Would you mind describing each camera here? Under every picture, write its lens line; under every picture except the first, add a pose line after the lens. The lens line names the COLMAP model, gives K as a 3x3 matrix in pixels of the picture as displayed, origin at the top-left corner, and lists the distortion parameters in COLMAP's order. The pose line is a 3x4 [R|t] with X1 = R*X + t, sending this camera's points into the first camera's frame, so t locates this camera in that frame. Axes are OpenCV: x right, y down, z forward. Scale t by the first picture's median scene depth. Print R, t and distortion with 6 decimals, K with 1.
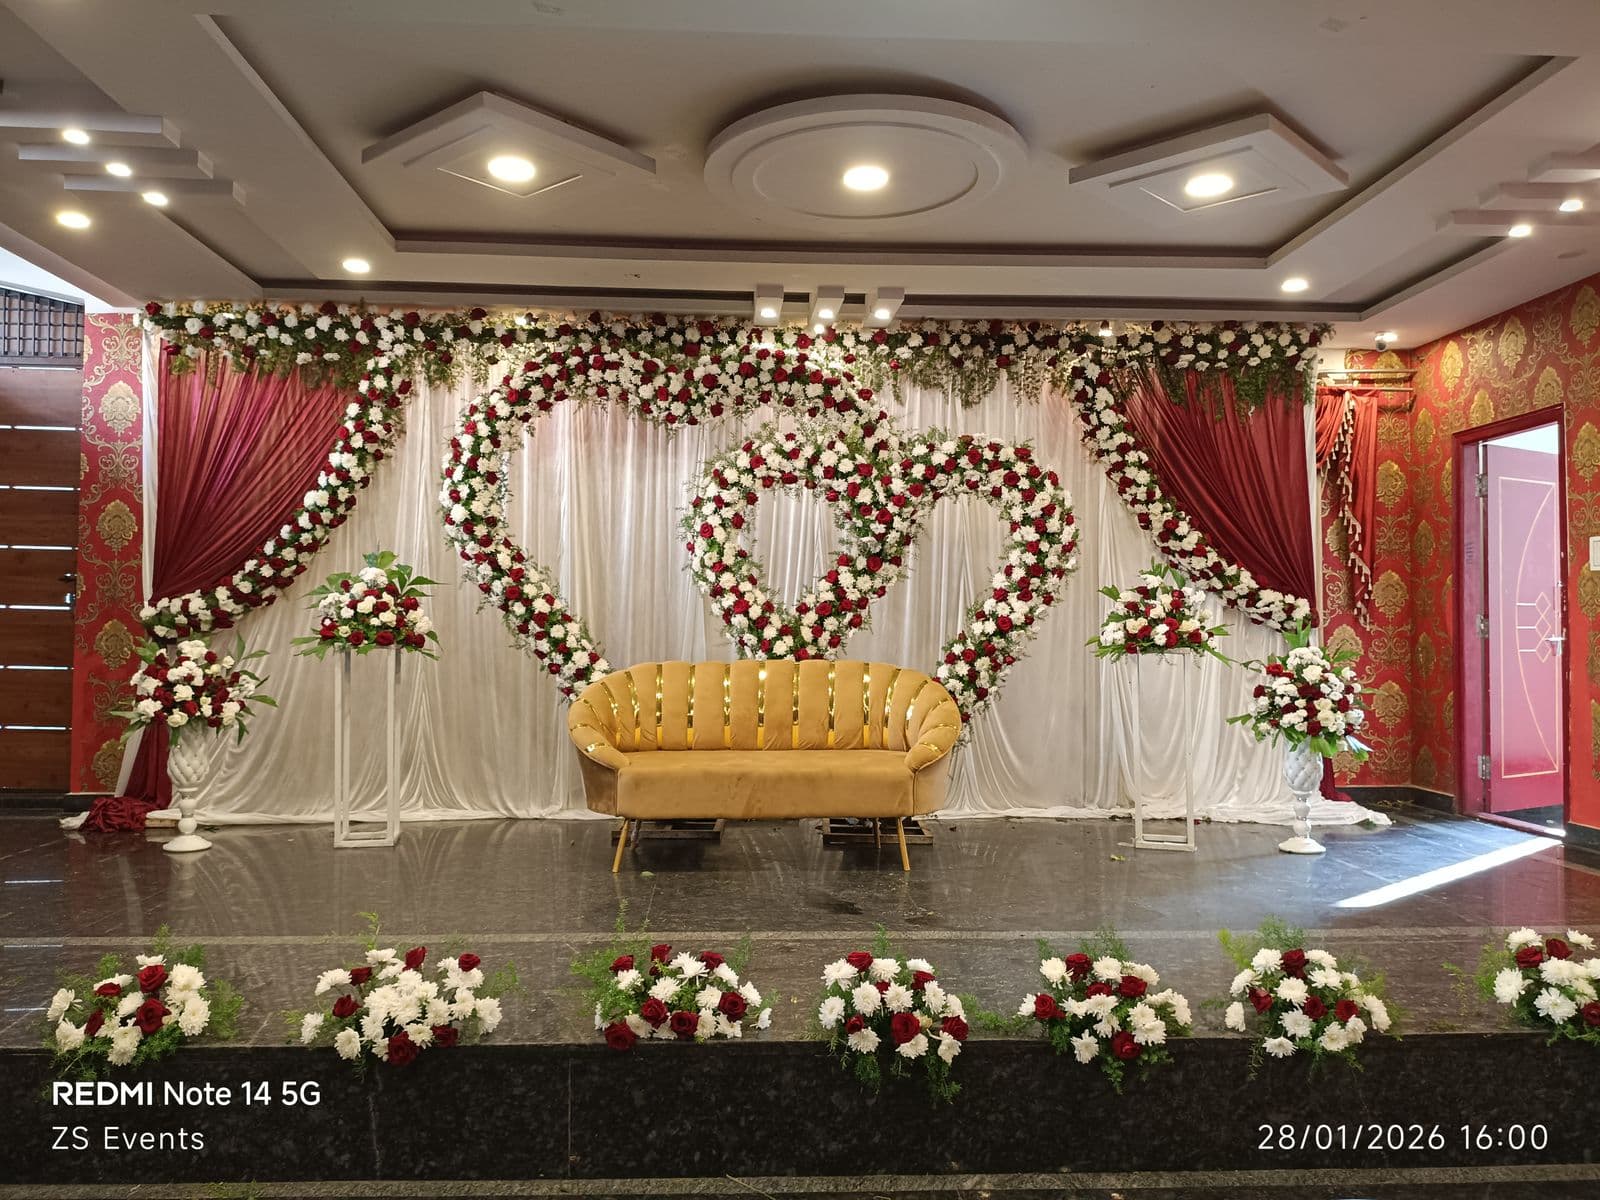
lens RADIAL K [[1319.6, 0, 800.0], [0, 1319.6, 600.0], [0, 0, 1]] dist [0.095139, -0.289519]
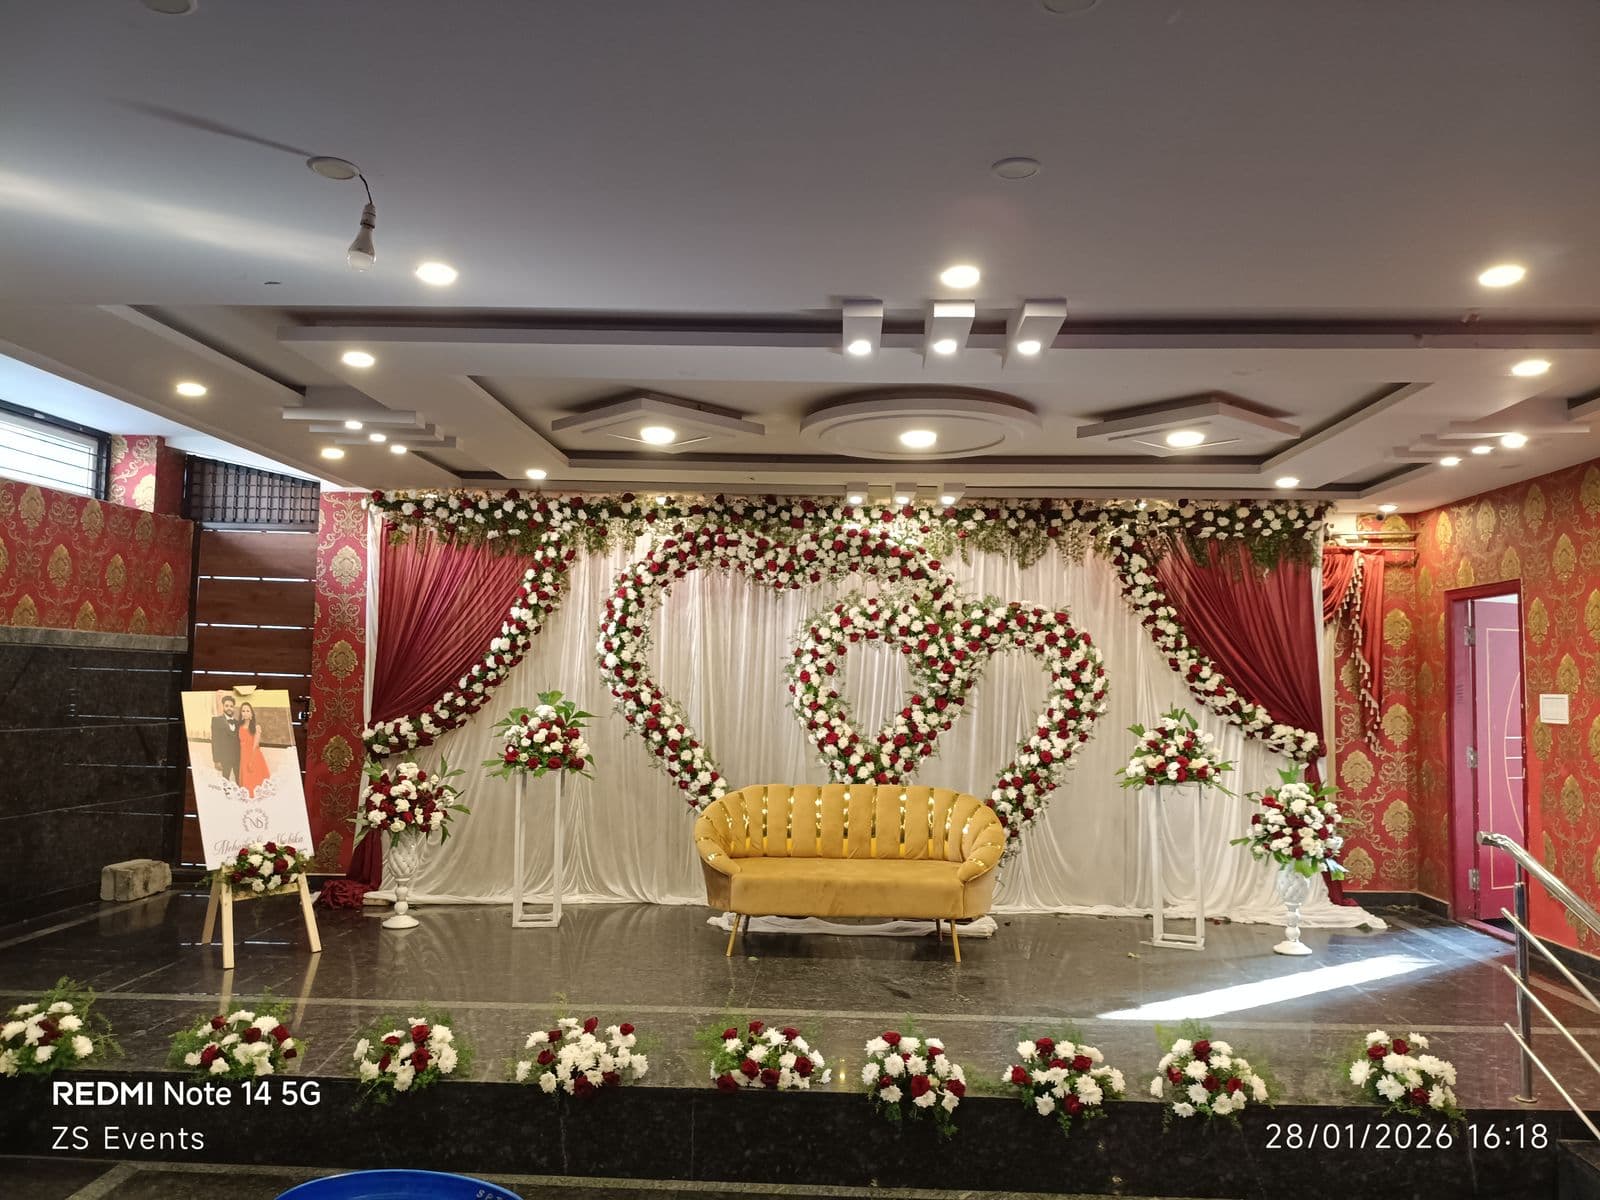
lens RADIAL K [[1274.9, 0, 800.0], [0, 1274.9, 600.0], [0, 0, 1]] dist [0.113356, -0.345690]
pose [[0.995867, 0.005138, -0.090676, 0.032981], [-0.009727, 0.998690, -0.050232, -0.063150], [0.090299, 0.050906, 0.994613, -0.201835]]
